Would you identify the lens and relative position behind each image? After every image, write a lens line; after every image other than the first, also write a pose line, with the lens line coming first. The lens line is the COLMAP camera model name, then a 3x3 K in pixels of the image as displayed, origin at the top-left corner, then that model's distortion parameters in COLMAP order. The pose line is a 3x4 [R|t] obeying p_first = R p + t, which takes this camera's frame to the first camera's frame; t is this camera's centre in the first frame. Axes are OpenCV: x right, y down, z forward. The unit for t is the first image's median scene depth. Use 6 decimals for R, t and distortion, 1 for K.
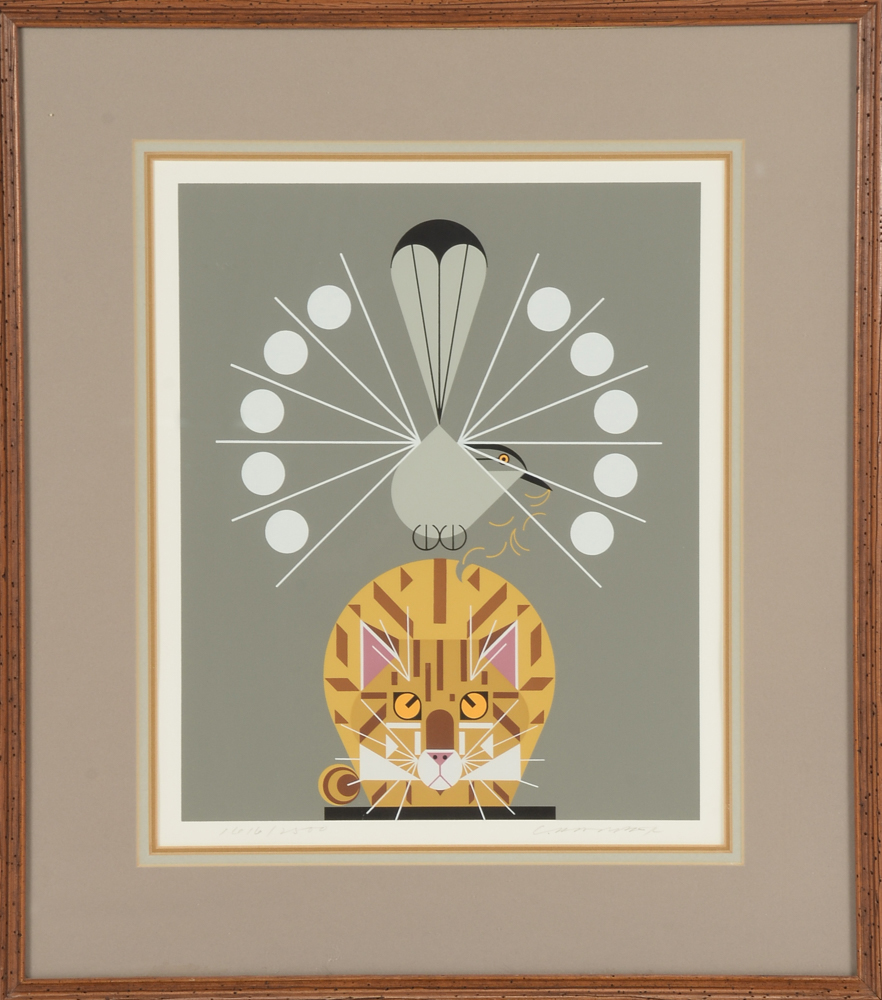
lens RADIAL K [[5459.7, 0, 441.0], [0, 5459.7, 500.0], [0, 0, 1]] dist [1.652983, -5.845437]
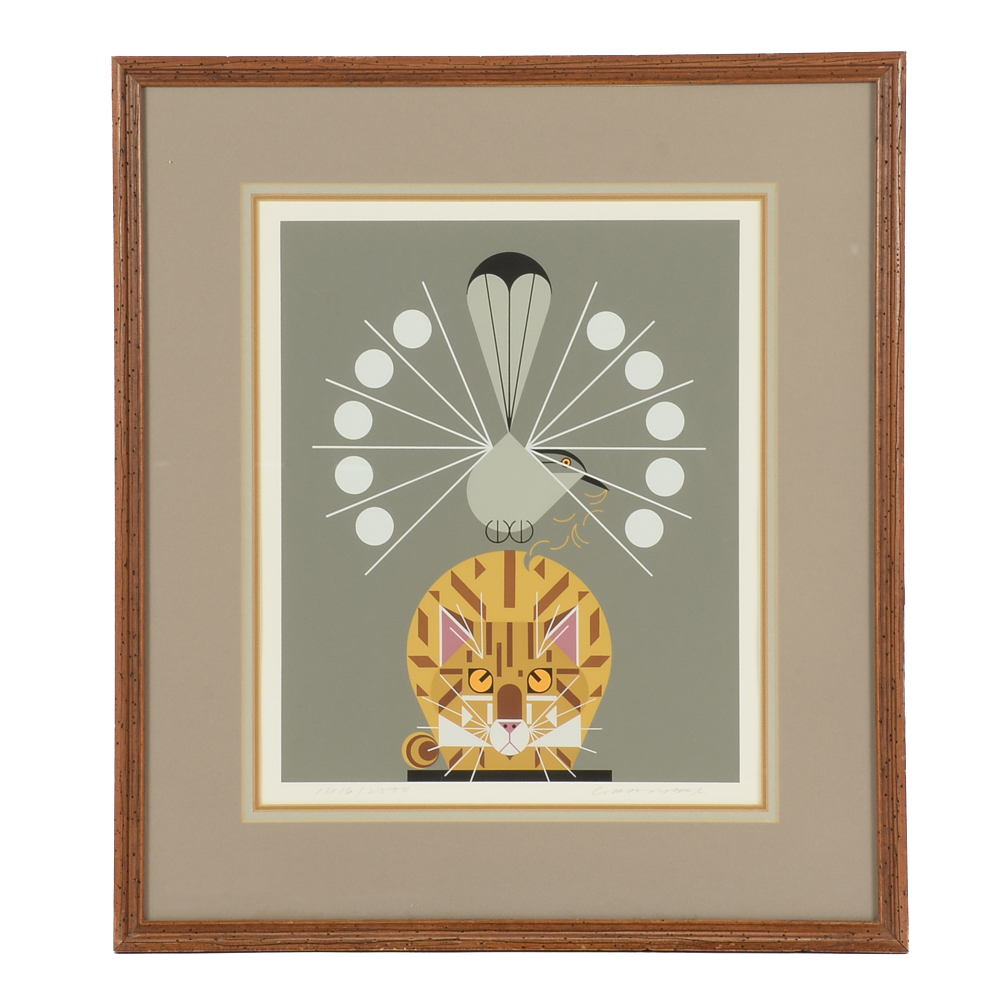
lens RADIAL K [[6095.2, 0, 500.0], [0, 6095.2, 500.0], [0, 0, 1]] dist [4.707106, 9.473531]
pose [[0.999996, 0.001342, -0.002602, 0.001099], [-0.001337, 0.999997, 0.002208, -0.002545], [0.002605, -0.002205, 0.999994, -0.270844]]
